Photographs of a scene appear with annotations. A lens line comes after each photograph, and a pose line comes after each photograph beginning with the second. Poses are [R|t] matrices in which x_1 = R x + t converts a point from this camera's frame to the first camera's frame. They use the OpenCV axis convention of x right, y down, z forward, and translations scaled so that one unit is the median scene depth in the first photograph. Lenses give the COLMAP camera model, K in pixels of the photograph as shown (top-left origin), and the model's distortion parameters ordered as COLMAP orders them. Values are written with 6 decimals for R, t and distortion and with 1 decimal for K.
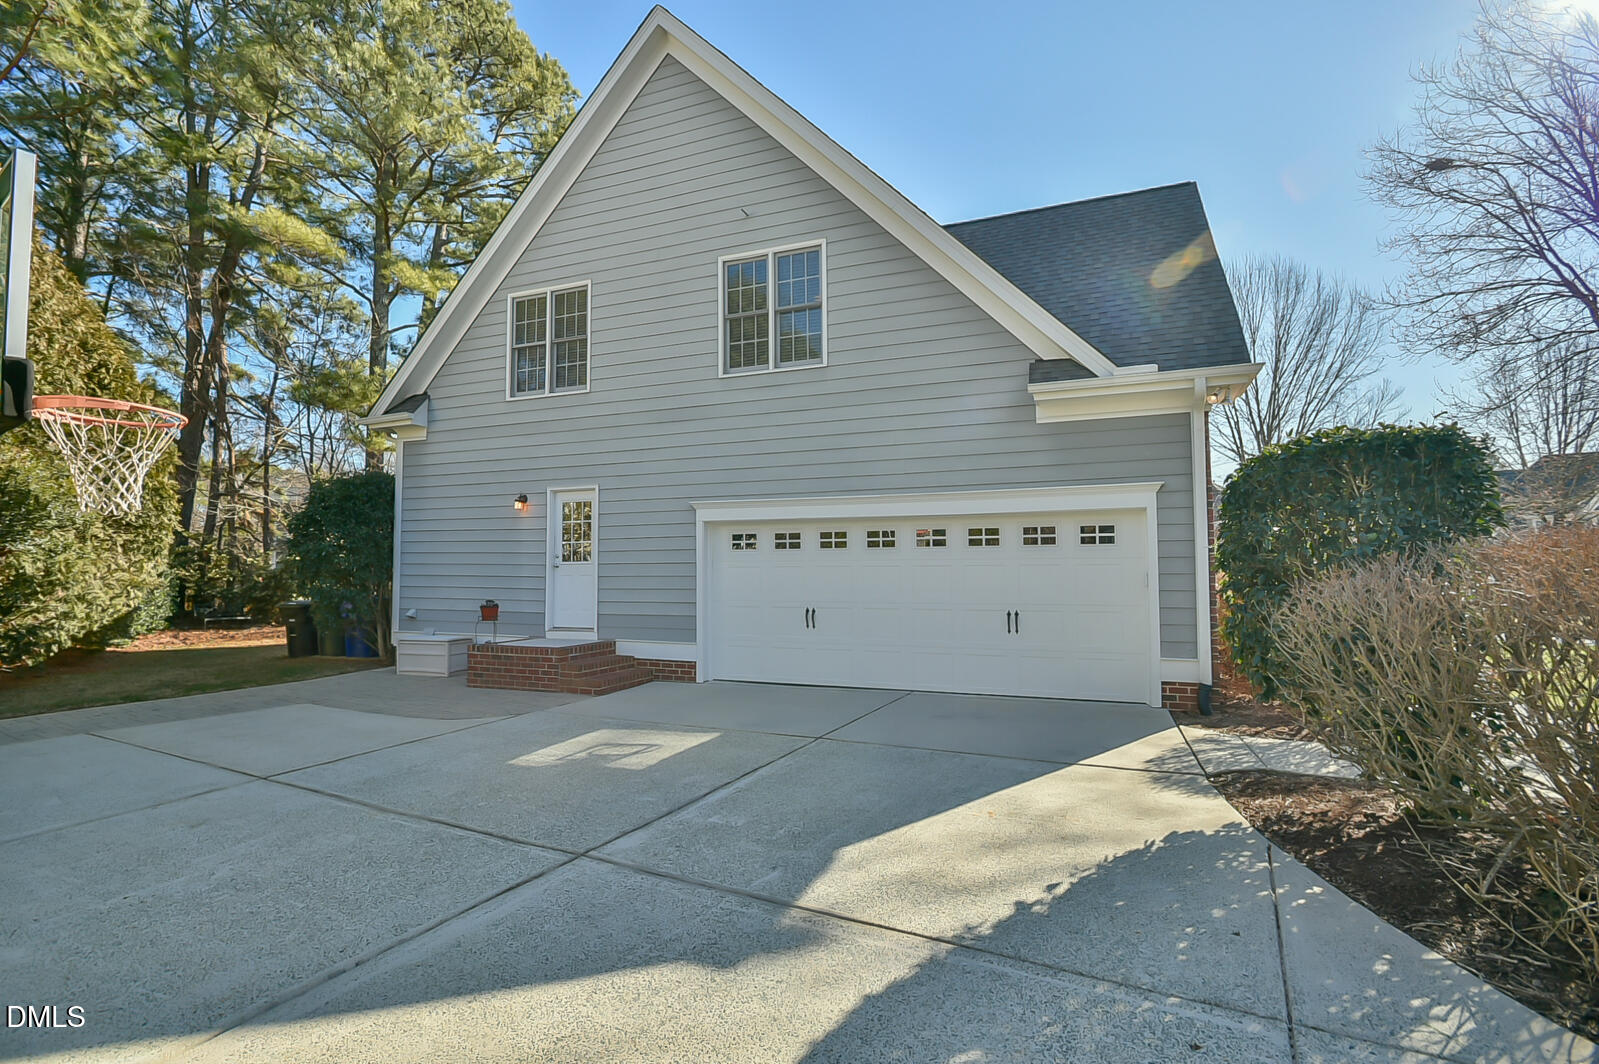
lens RADIAL K [[754.8, 0, 805.7], [0, 754.8, 532.2], [0, 0, 1]] dist [-0.005905, -0.000429]
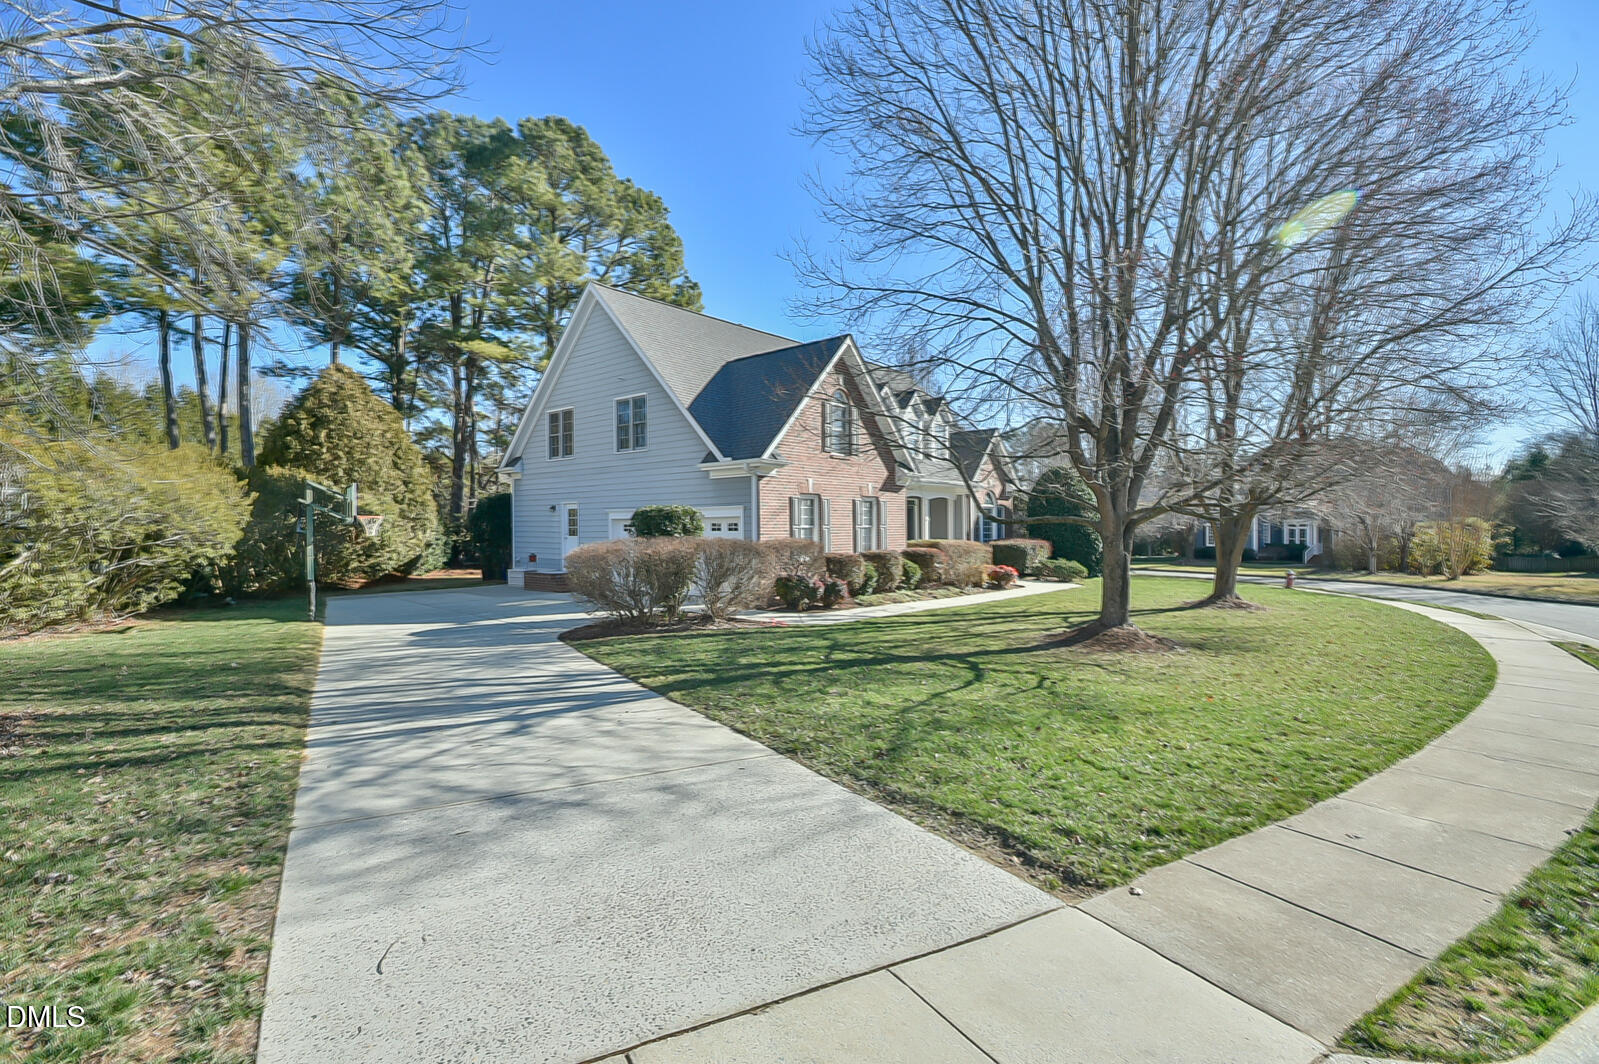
lens RADIAL K [[754.8, 0, 799.5], [0, 754.8, 534.2], [0, 0, 1]] dist [-0.005905, -0.000429]
pose [[0.950028, 0.000884, -0.312165, 1.009976], [0.017015, 0.998363, 0.054608, -0.075958], [0.311702, -0.057191, 0.948457, -0.871457]]
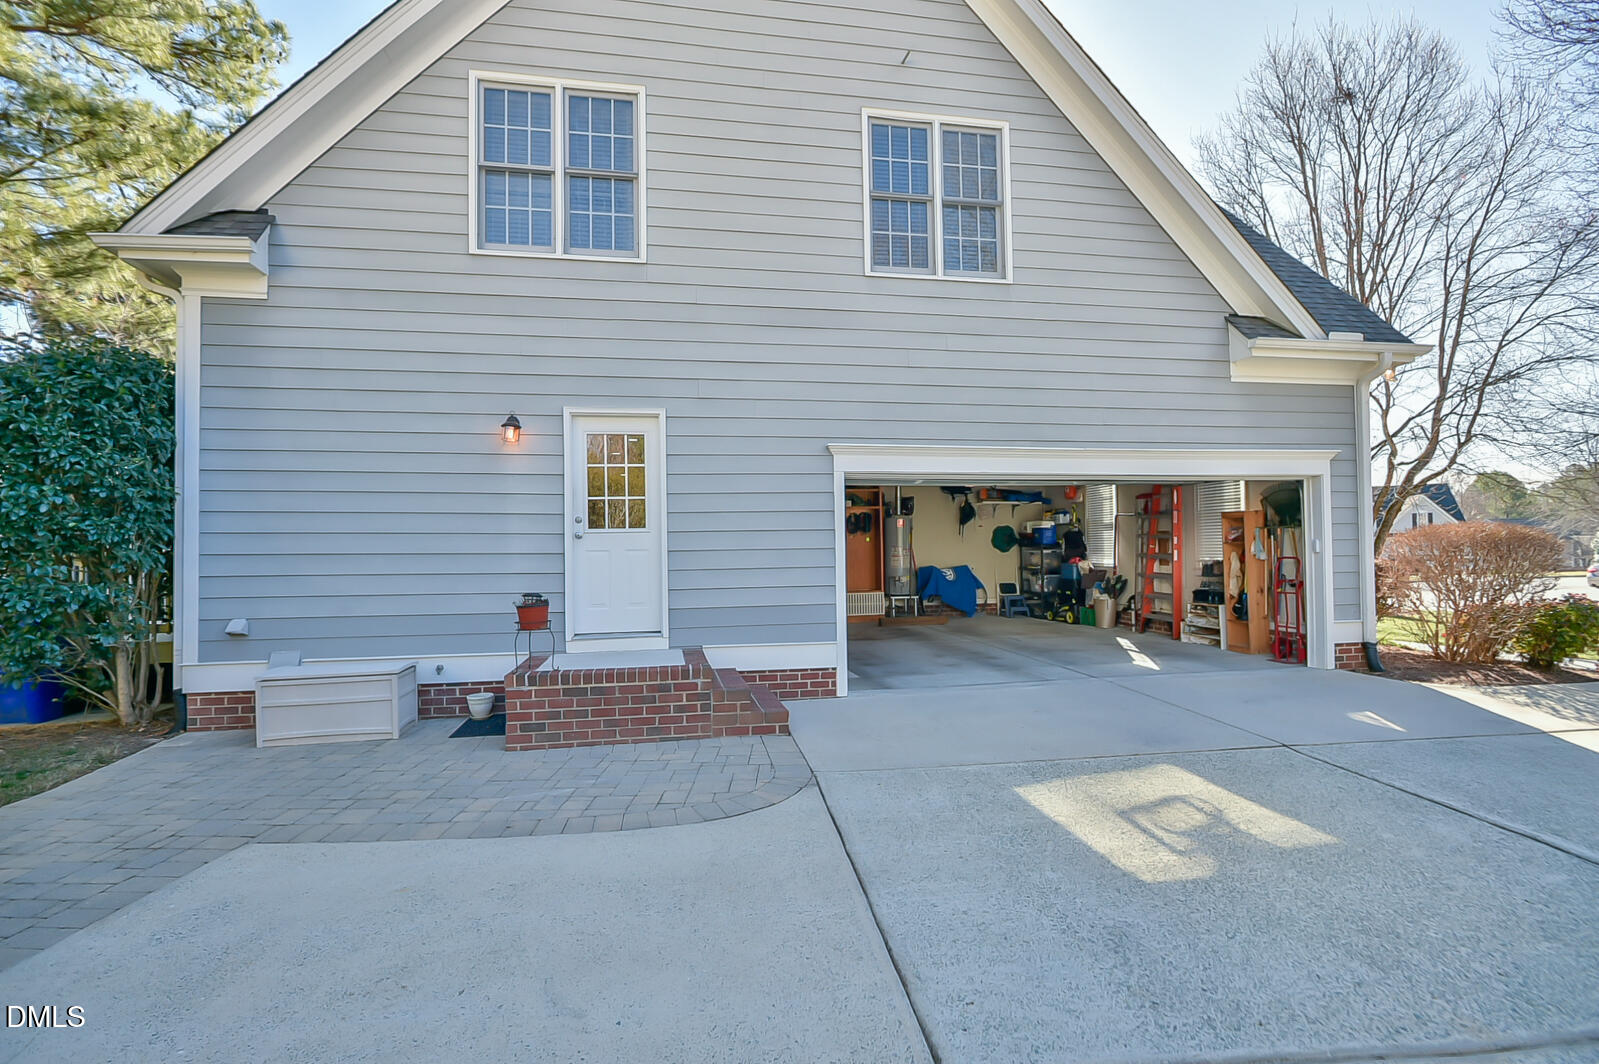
lens RADIAL K [[754.8, 0, 802.6], [0, 754.8, 531.0], [0, 0, 1]] dist [-0.005905, -0.000429]
pose [[0.846756, 0.004289, 0.531965, -0.518253], [-0.016580, 0.999694, 0.018332, 0.027375], [-0.531724, -0.024342, 0.846568, 0.387446]]
